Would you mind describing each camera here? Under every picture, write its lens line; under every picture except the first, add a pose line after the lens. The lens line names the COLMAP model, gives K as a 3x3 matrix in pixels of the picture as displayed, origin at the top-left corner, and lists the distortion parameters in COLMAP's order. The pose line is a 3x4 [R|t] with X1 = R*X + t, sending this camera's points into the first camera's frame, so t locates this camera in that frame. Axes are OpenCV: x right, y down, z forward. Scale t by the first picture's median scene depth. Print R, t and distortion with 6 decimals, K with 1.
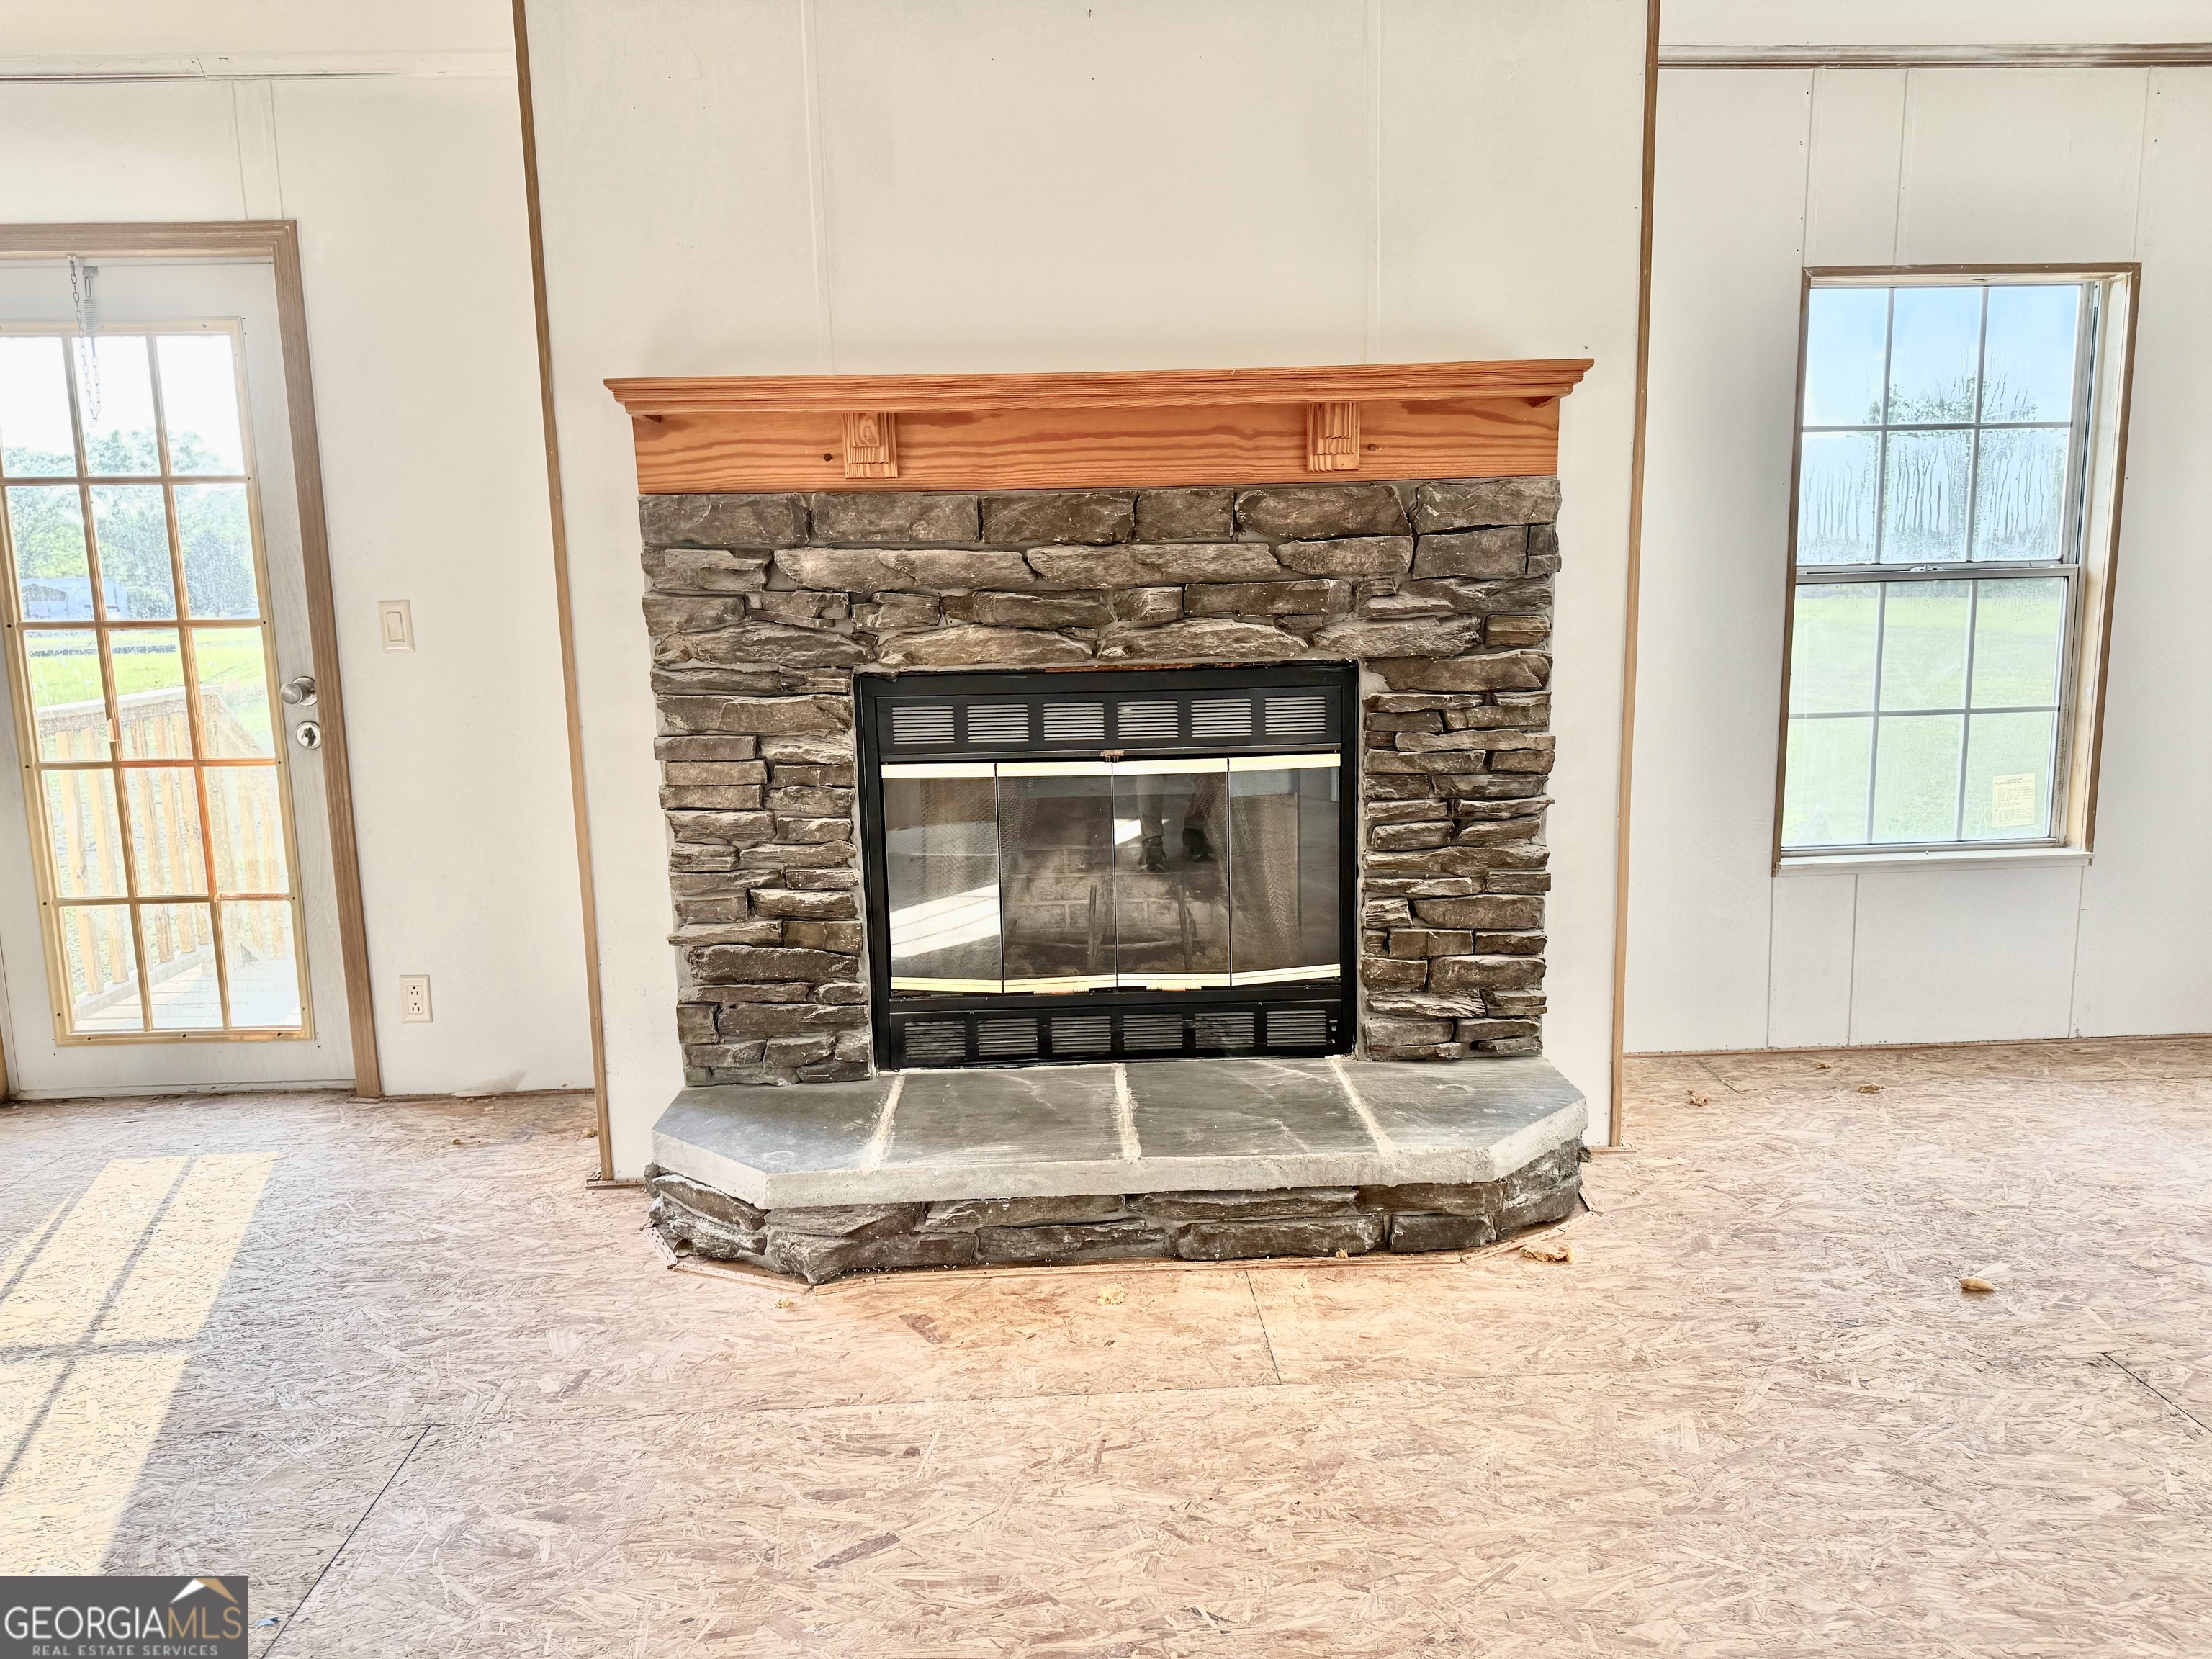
lens RADIAL K [[1522.5, 0, 1107.3], [0, 1522.5, 836.7], [0, 0, 1]] dist [0.075669, -0.077466]
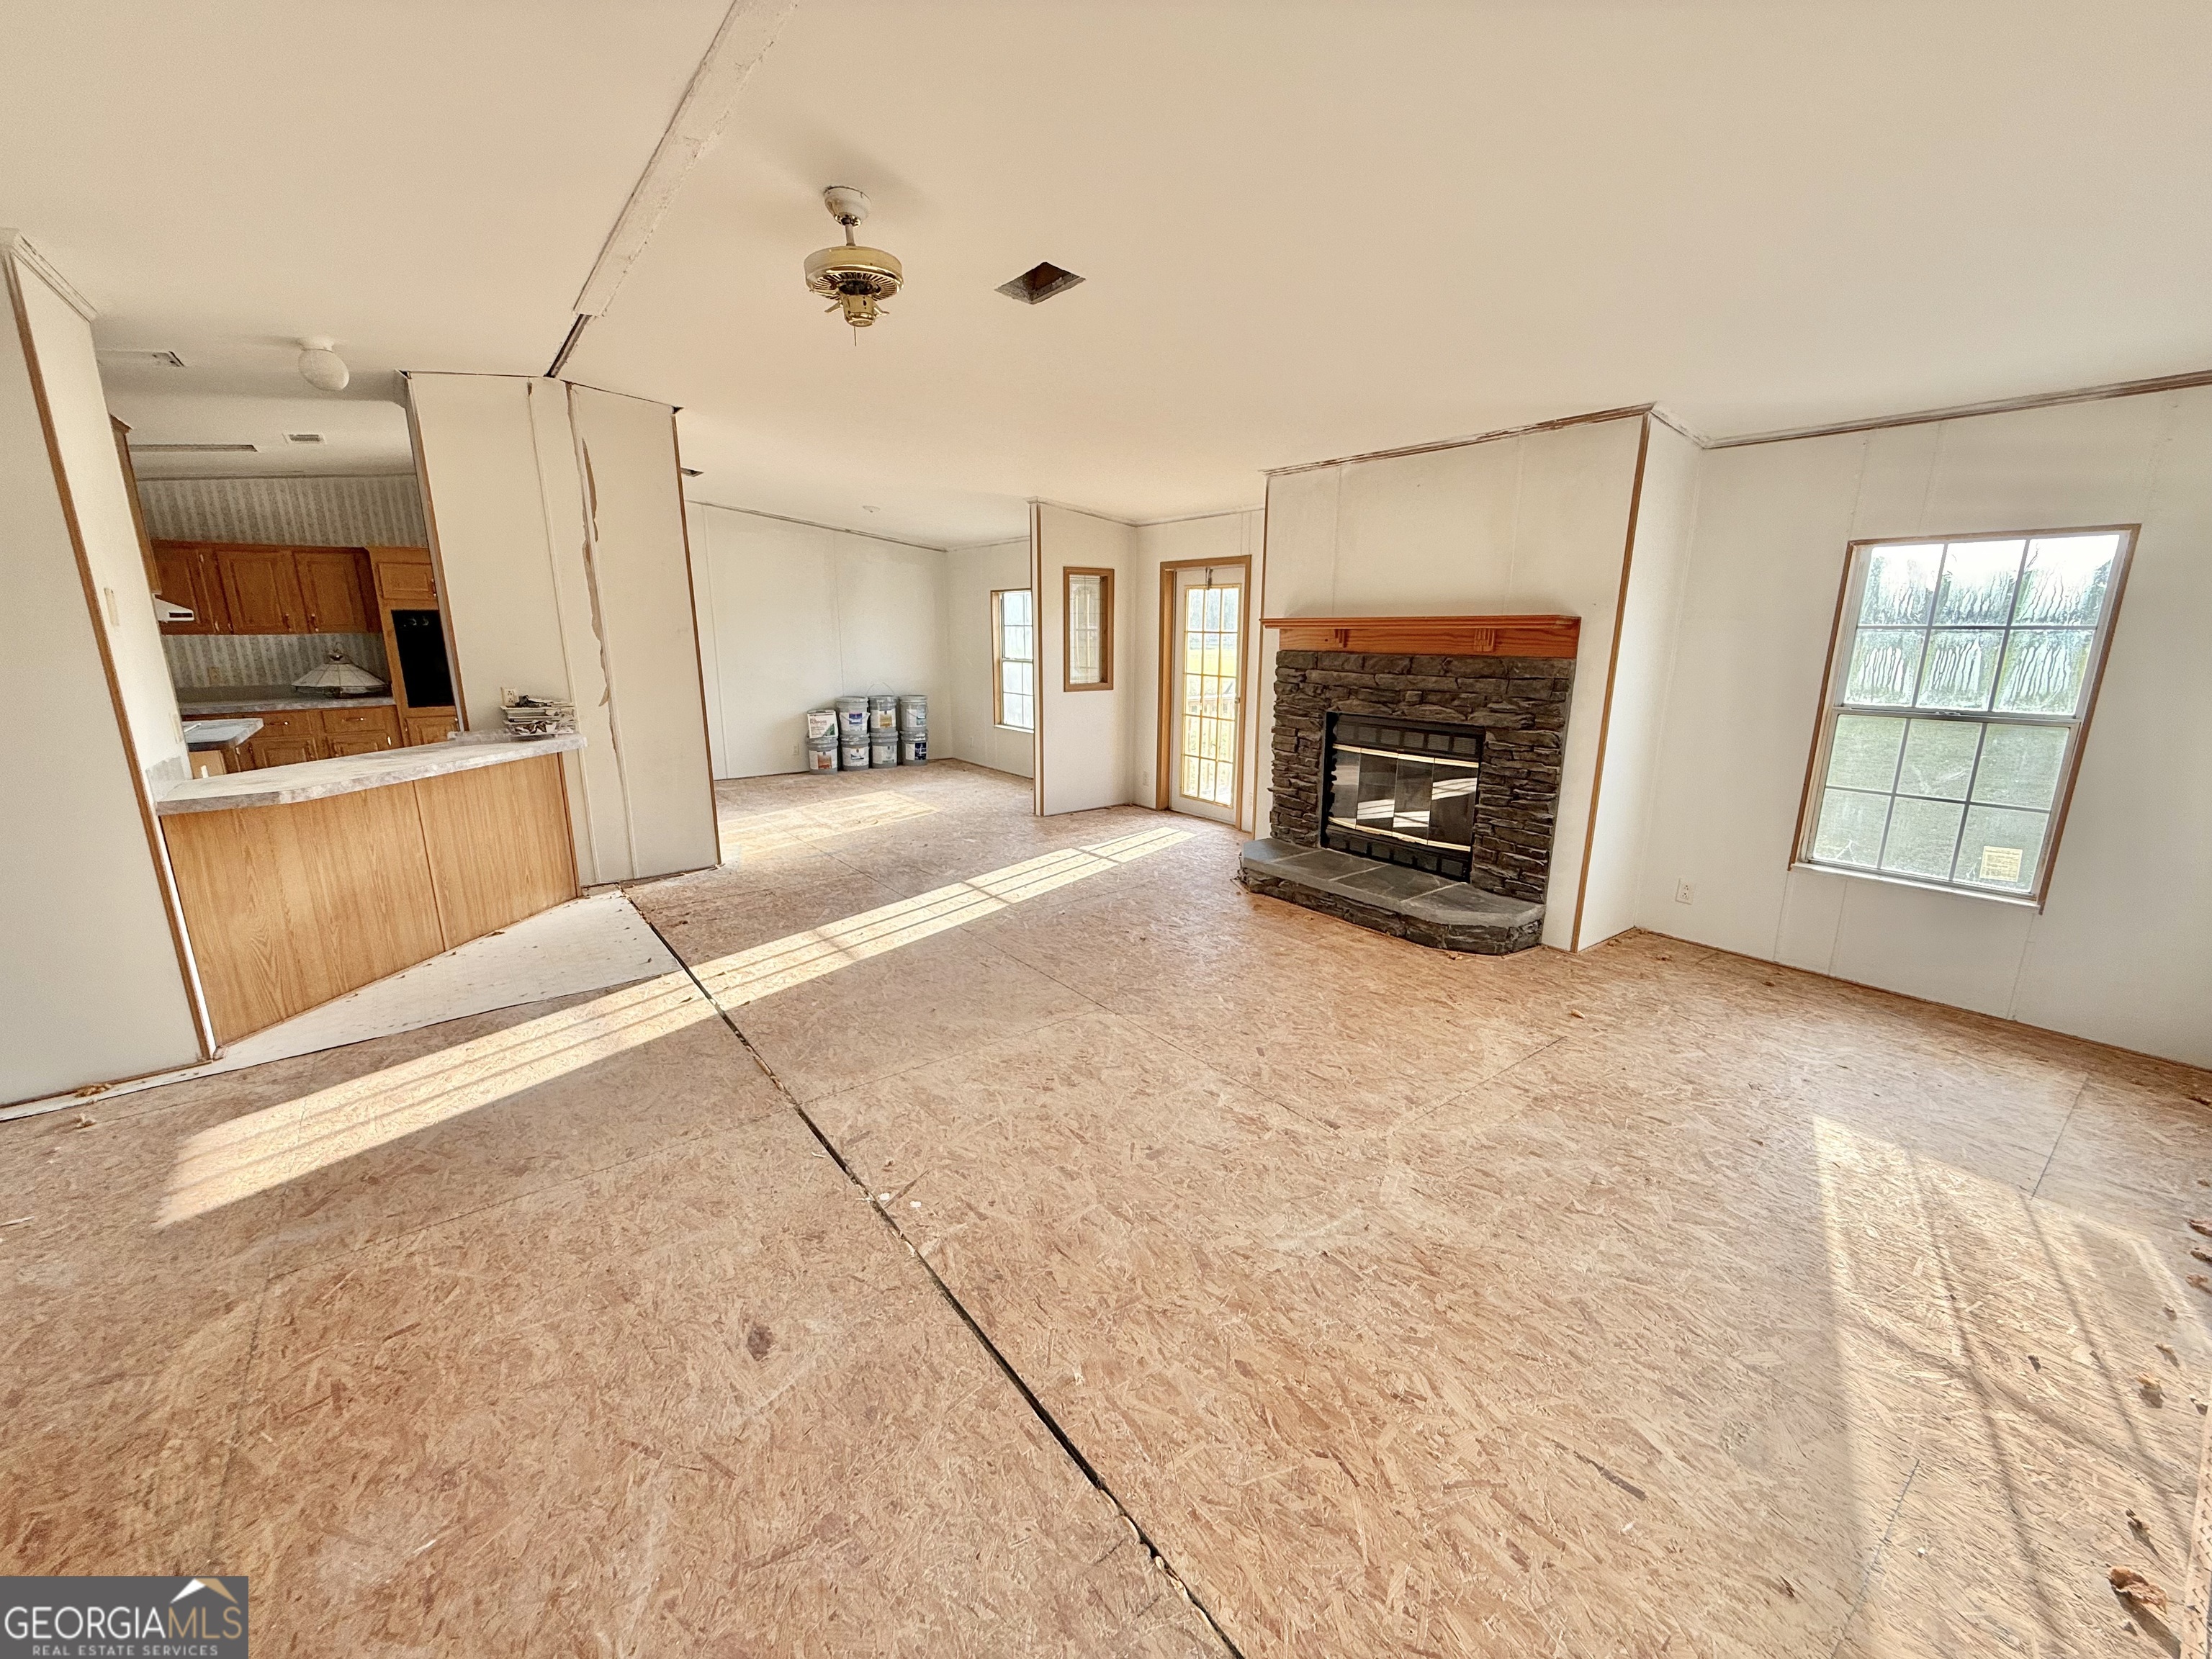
lens RADIAL K [[883.1, 0, 1101.7], [0, 883.1, 833.2], [0, 0, 1]] dist [-0.001038, 0.000299]
pose [[0.567639, 0.210354, -0.795951, 1.002273], [-0.145224, 0.977231, 0.154695, -0.077996], [0.810368, 0.027780, 0.585262, -0.357721]]
